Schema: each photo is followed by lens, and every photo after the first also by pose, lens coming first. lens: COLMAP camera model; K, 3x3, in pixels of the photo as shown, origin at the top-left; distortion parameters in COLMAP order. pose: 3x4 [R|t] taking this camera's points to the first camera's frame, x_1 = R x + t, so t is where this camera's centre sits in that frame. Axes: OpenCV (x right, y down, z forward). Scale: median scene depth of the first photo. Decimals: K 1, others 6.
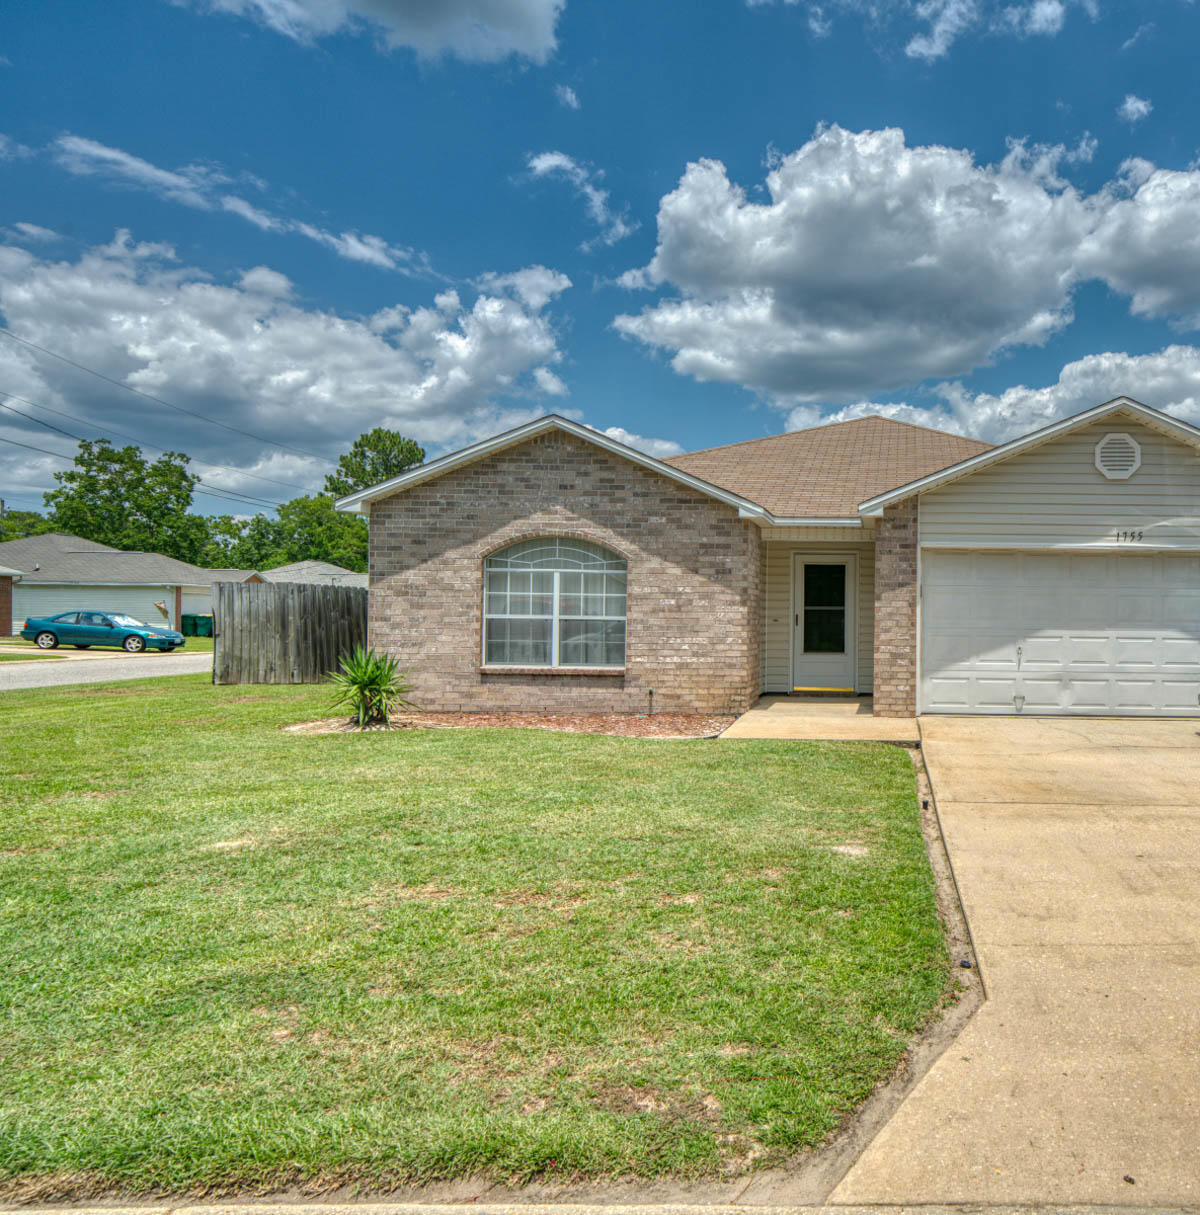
lens RADIAL K [[887.0, 0, 600.0], [0, 887.0, 607.5], [0, 0, 1]] dist [0.008447, 0.001416]
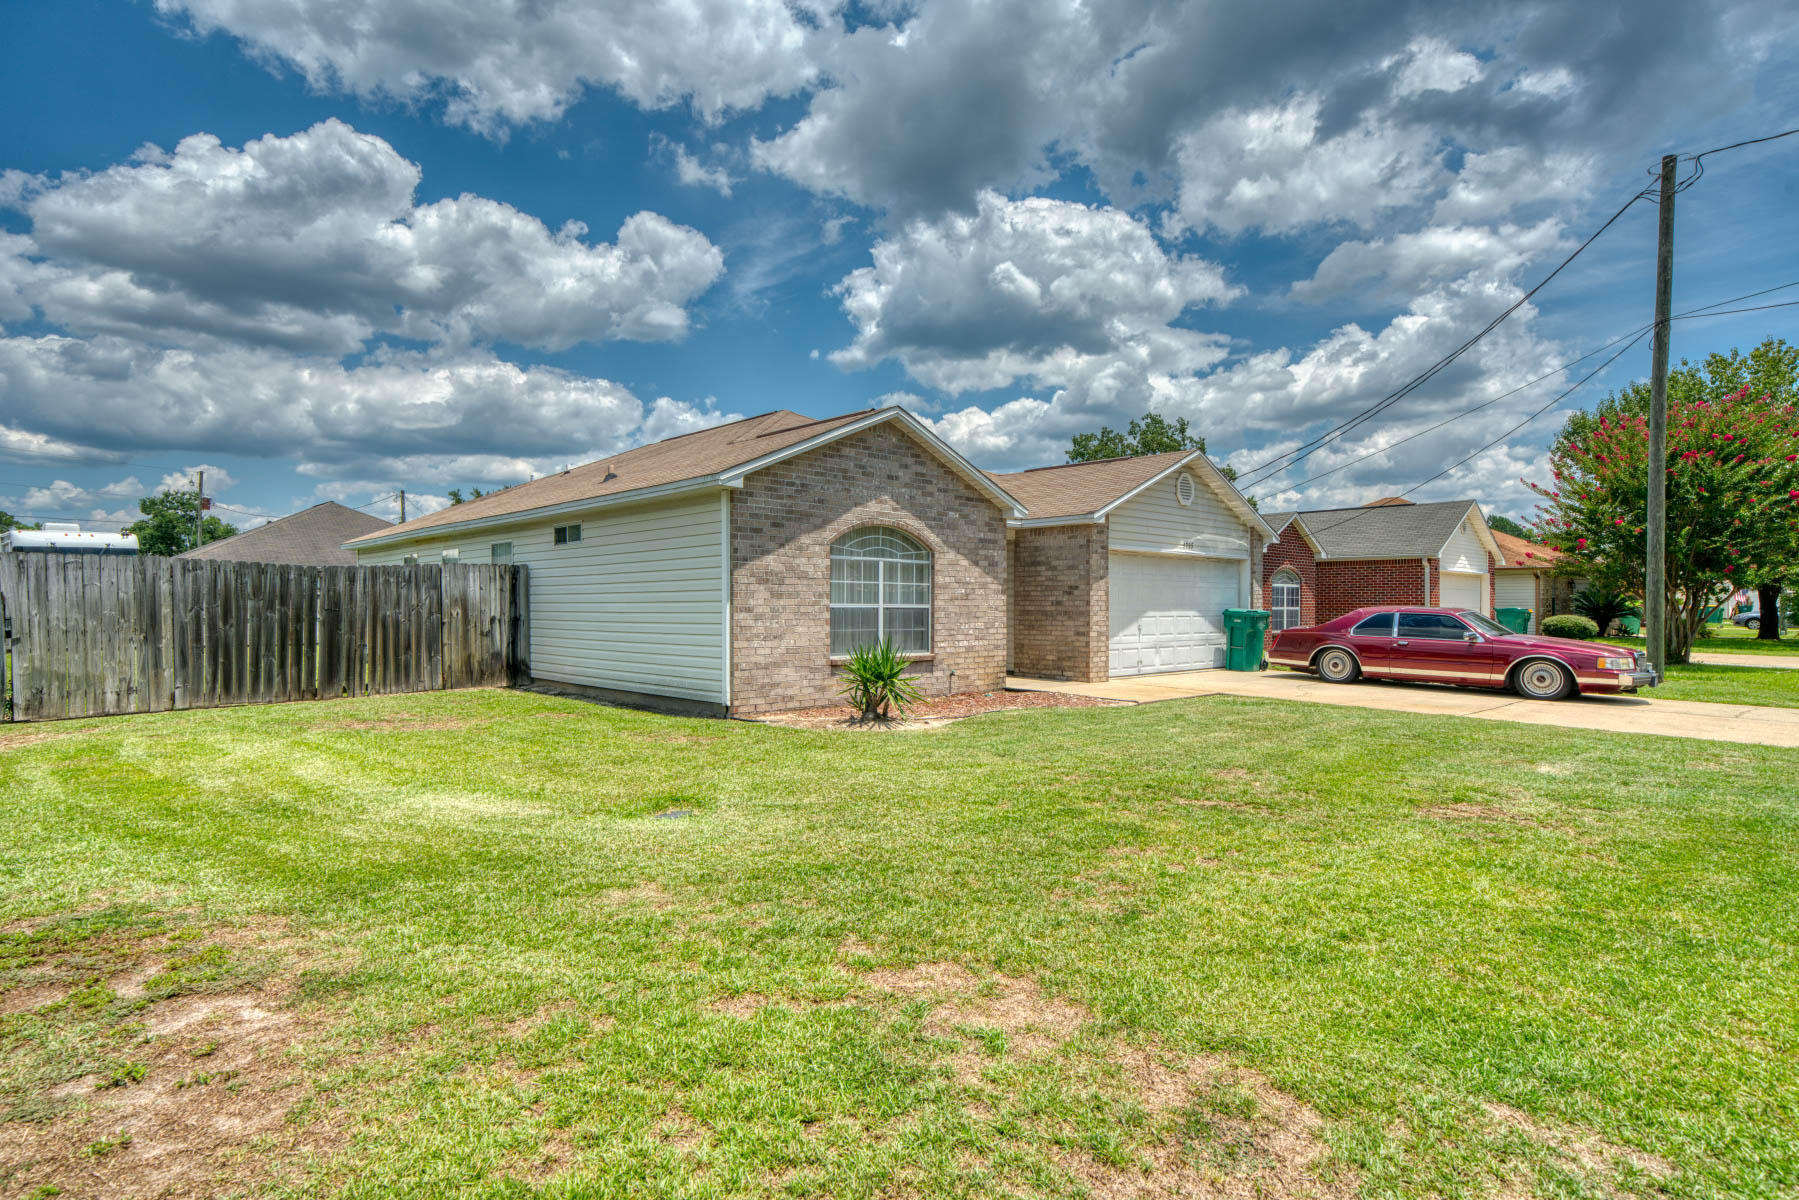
lens RADIAL K [[942.0, 0, 887.1], [0, 942.0, 605.8], [0, 0, 1]] dist [0.021733, -0.000072]
pose [[0.729675, -0.009477, 0.683729, -0.781250], [-0.001595, 0.999878, 0.015561, -0.005750], [-0.683793, -0.012445, 0.729570, 0.215410]]
